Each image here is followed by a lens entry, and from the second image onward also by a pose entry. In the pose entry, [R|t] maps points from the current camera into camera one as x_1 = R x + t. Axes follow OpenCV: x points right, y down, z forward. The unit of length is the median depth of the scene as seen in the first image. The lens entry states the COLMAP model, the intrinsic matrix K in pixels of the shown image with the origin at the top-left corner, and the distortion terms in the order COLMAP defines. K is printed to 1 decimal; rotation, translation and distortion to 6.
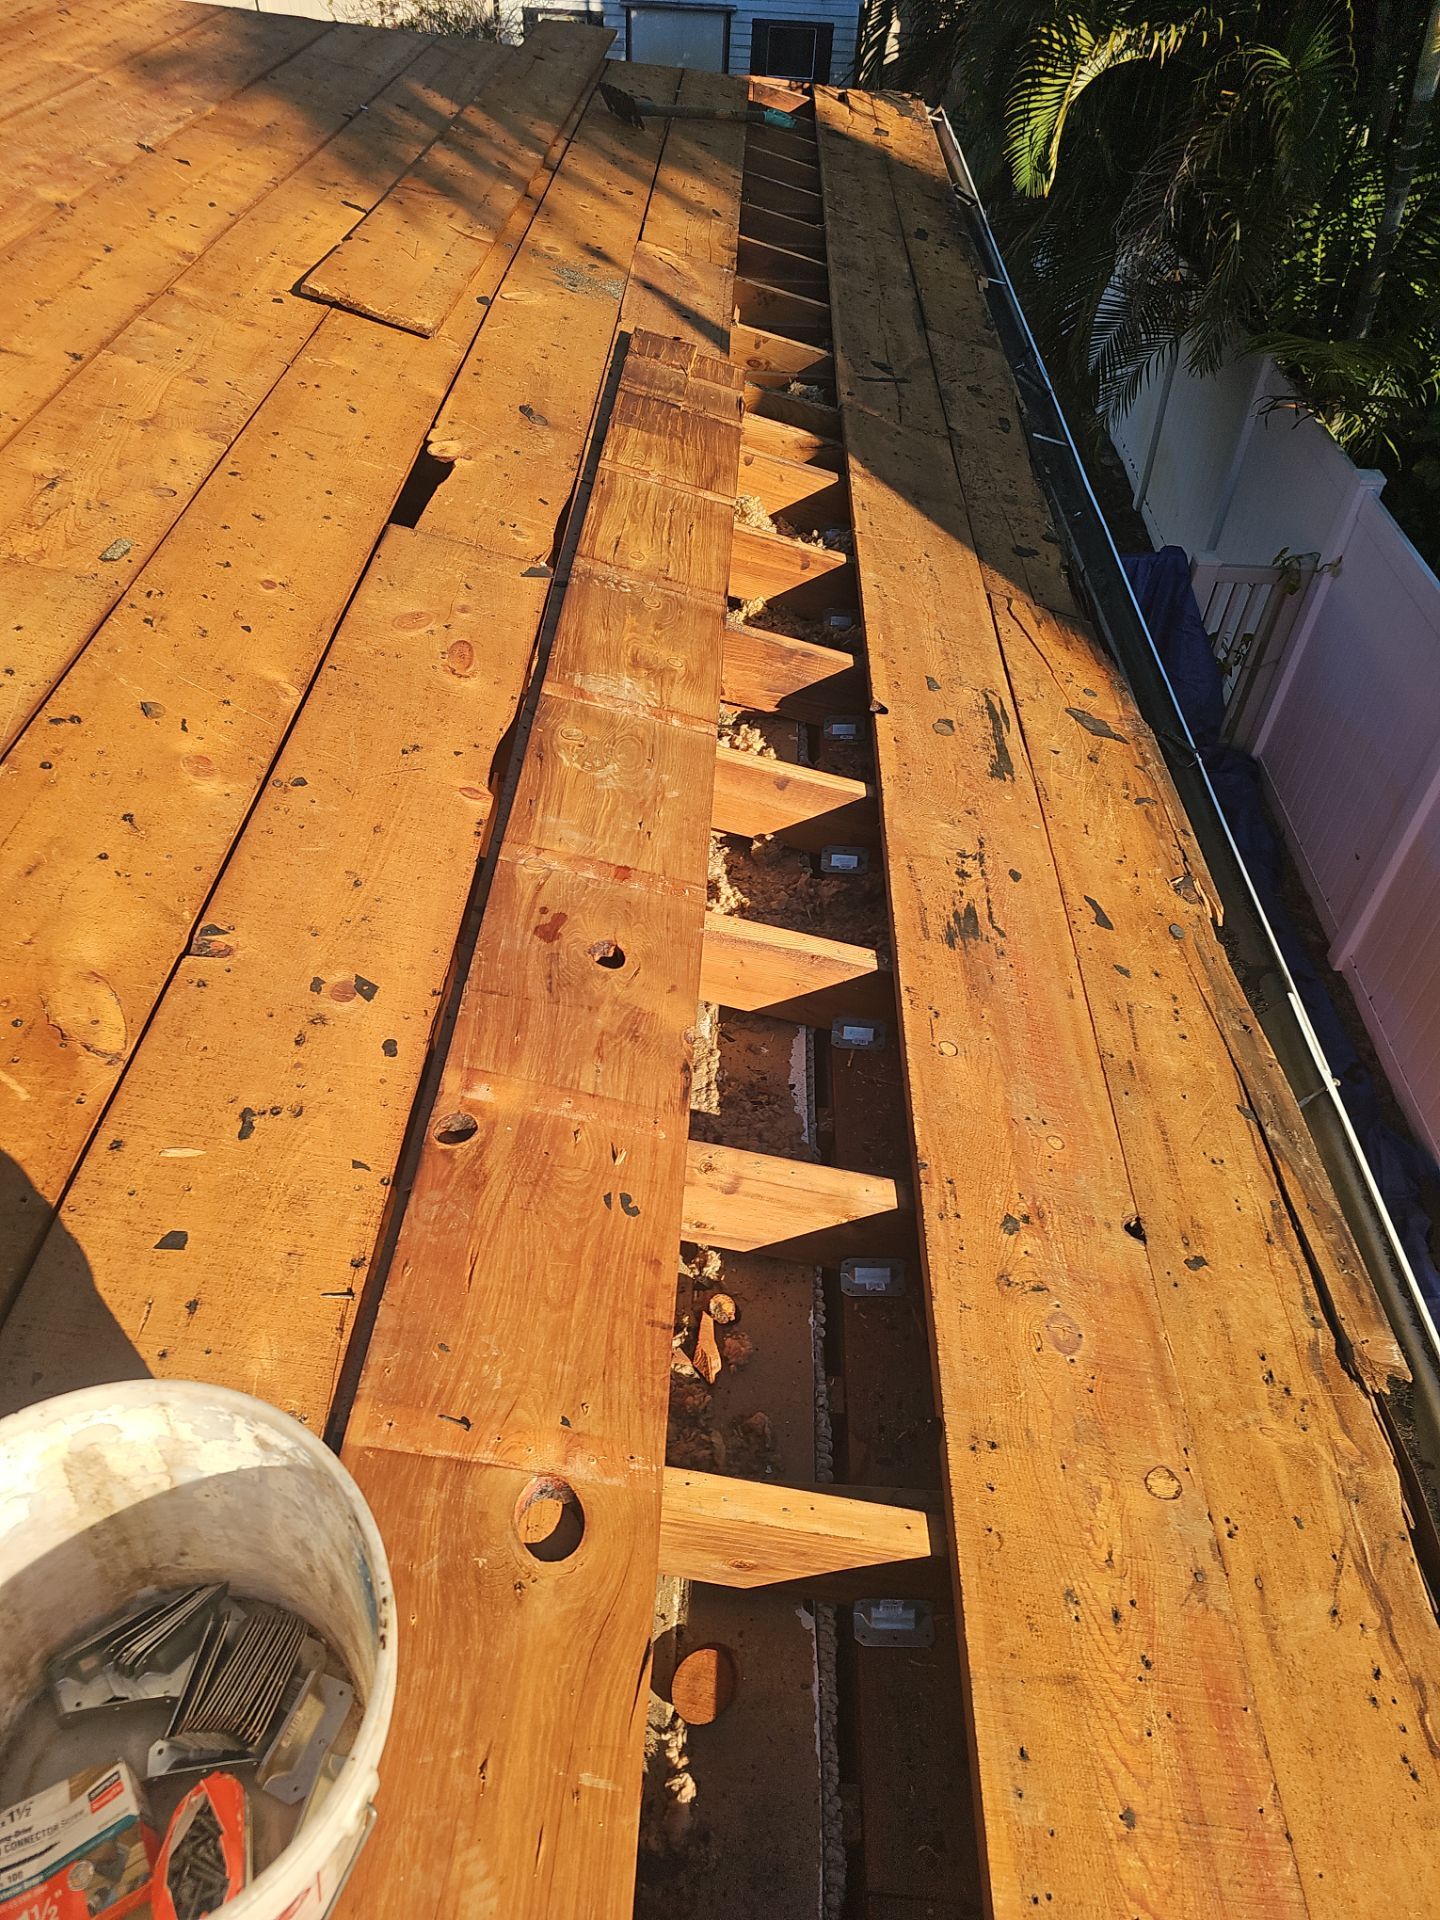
lens RADIAL K [[1222.4, 0, 702.6], [0, 1222.4, 1001.8], [0, 0, 1]] dist [0.057548, -0.039749]
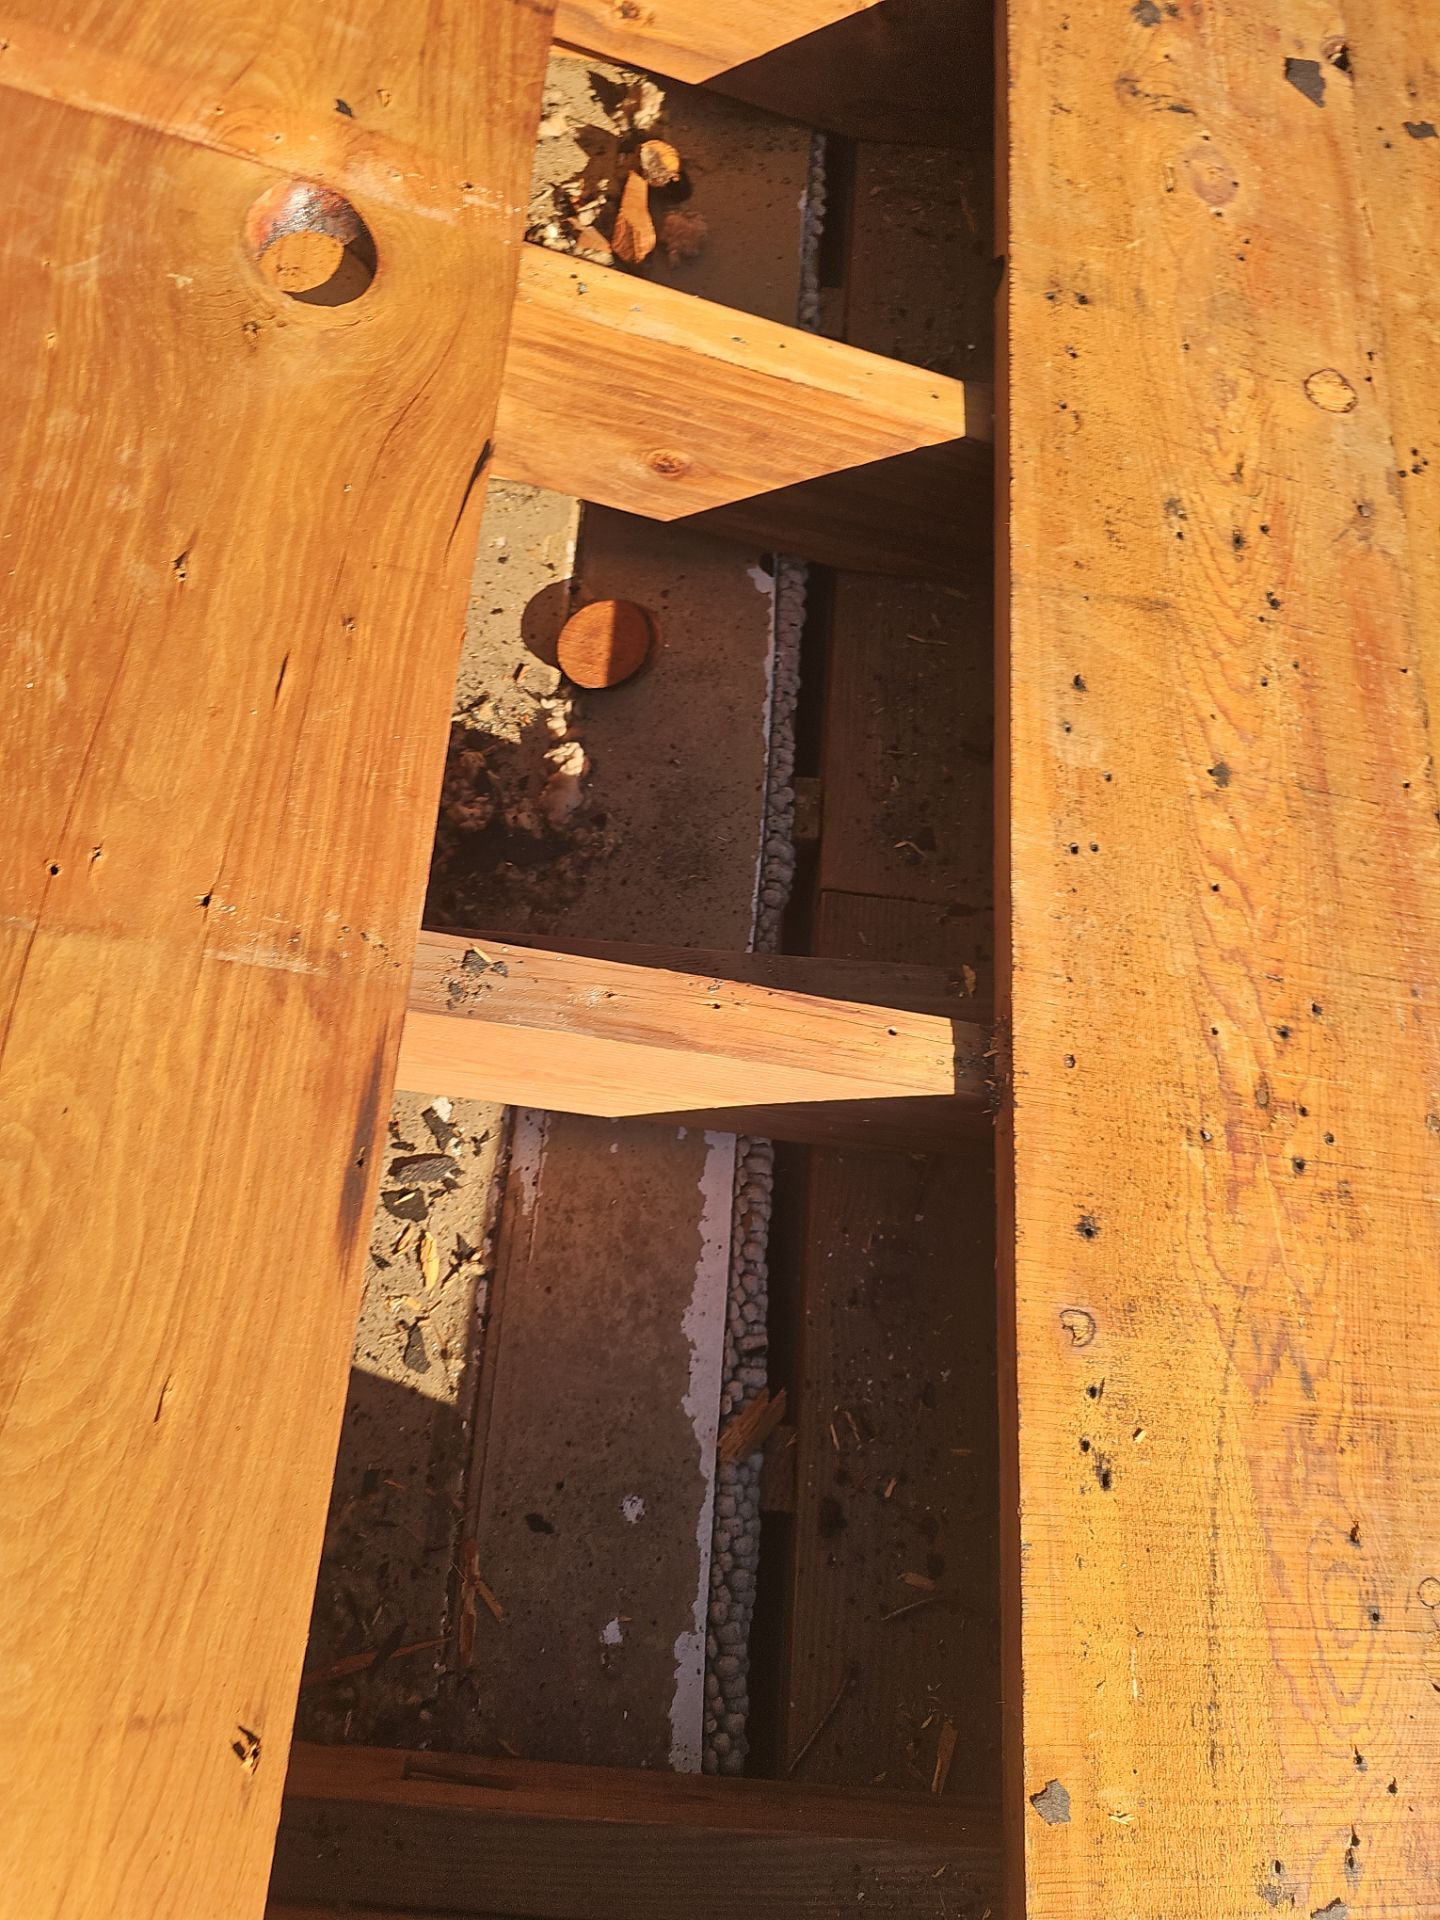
lens RADIAL K [[1205.3, 0, 690.6], [0, 1205.3, 956.0], [0, 0, 1]] dist [-0.001442, -0.009990]
pose [[0.999357, 0.035399, 0.005722, 0.043835], [-0.034340, 0.898846, 0.436916, 0.362817], [0.010323, -0.436832, 0.899484, 0.287062]]
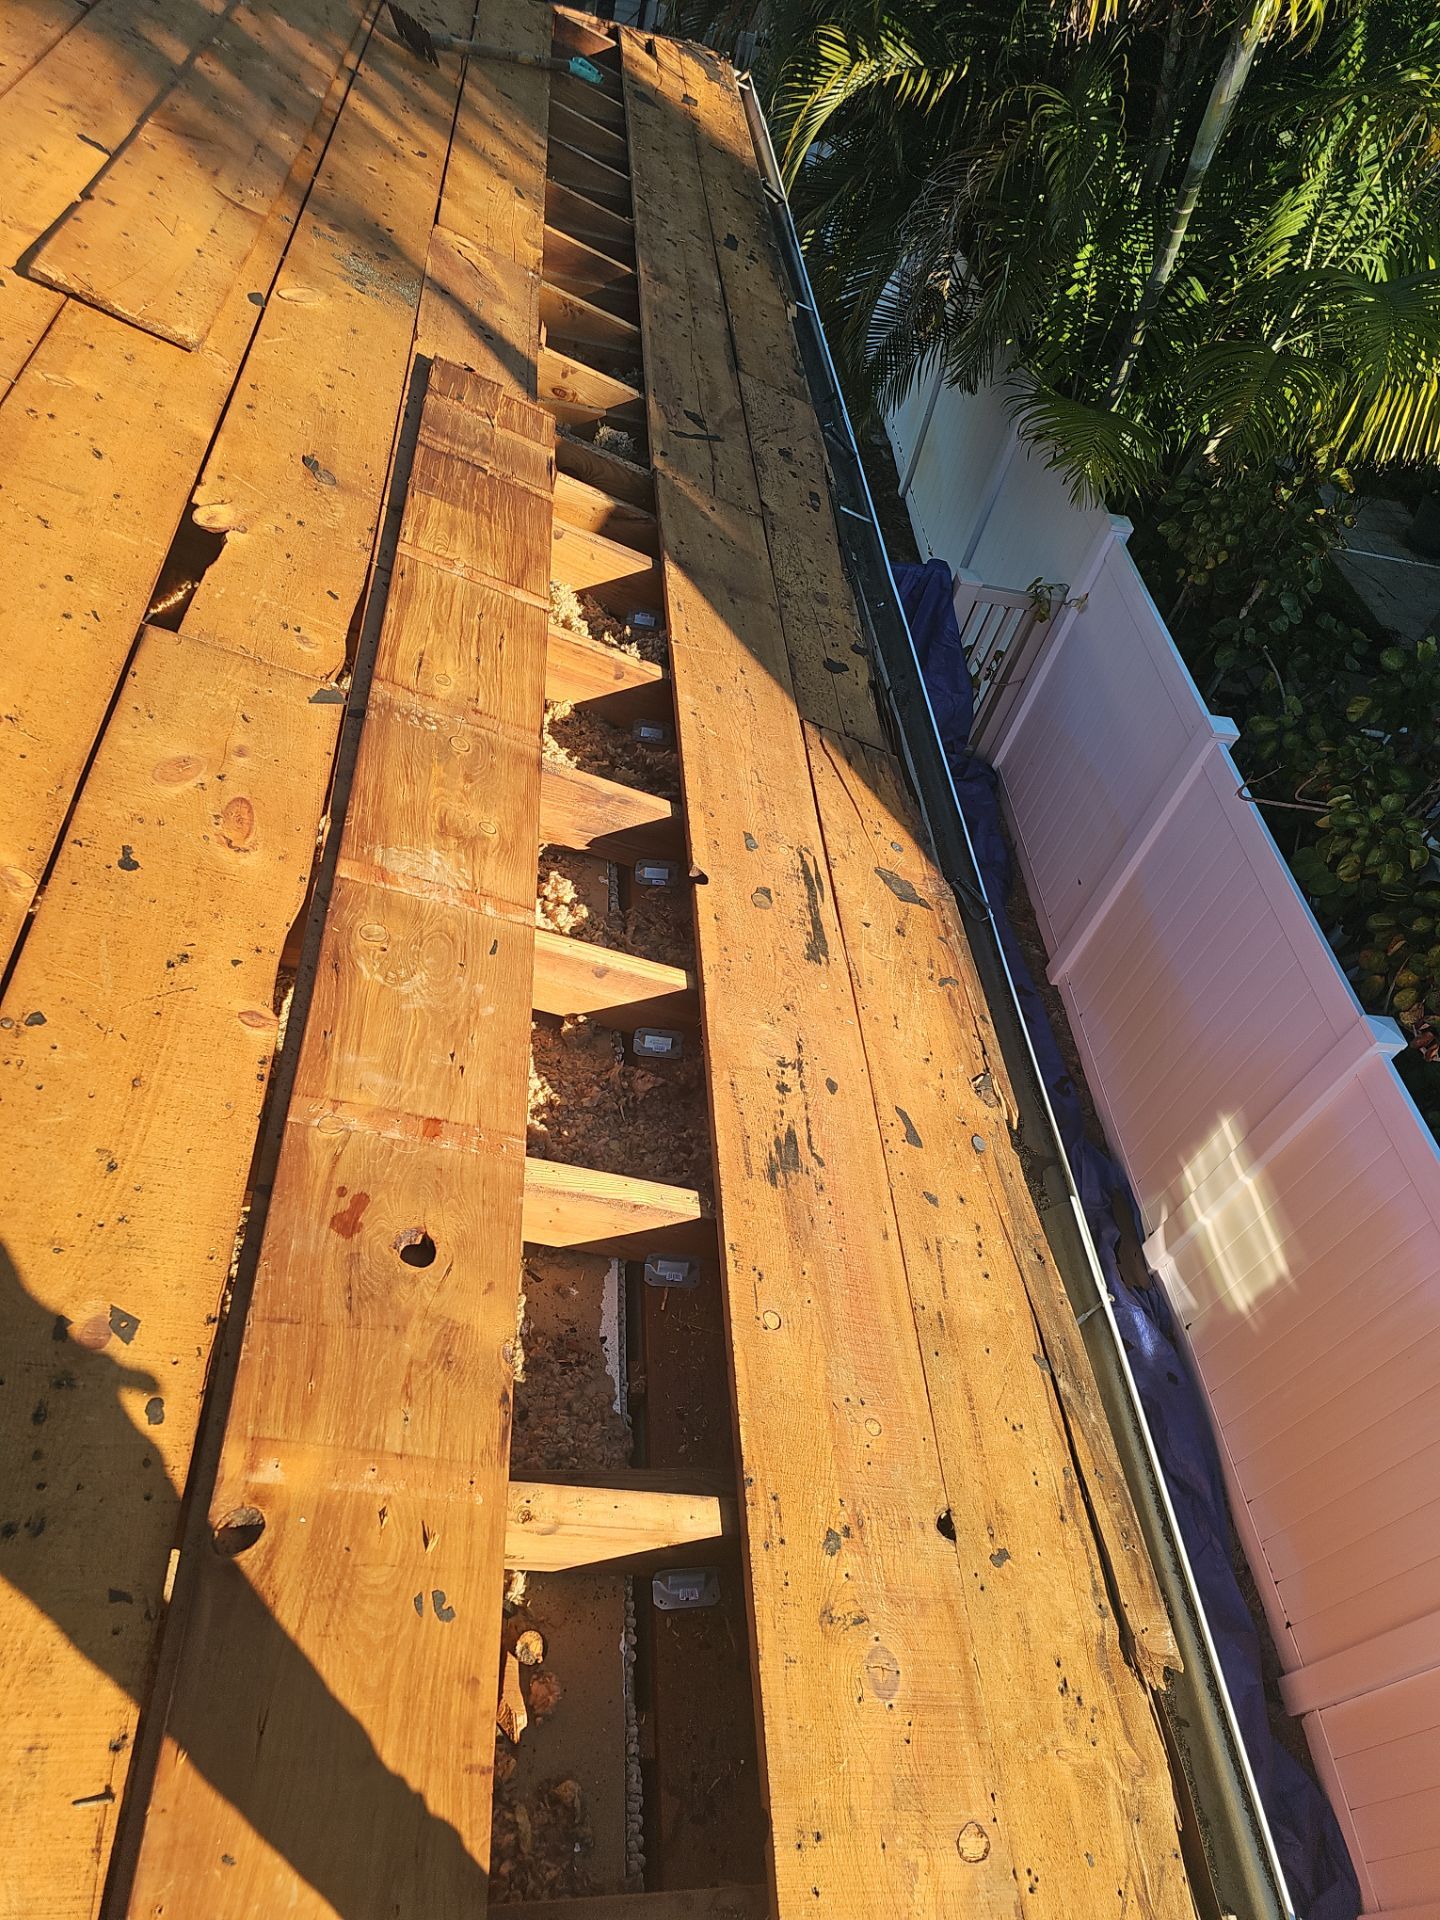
lens RADIAL K [[1222.4, 0, 709.7], [0, 1222.4, 961.6], [0, 0, 1]] dist [0.057548, -0.039749]
pose [[0.972724, 0.044160, 0.227723, -0.091650], [-0.059284, 0.996436, 0.060008, -0.345461], [-0.224262, -0.071871, 0.971875, 0.106950]]
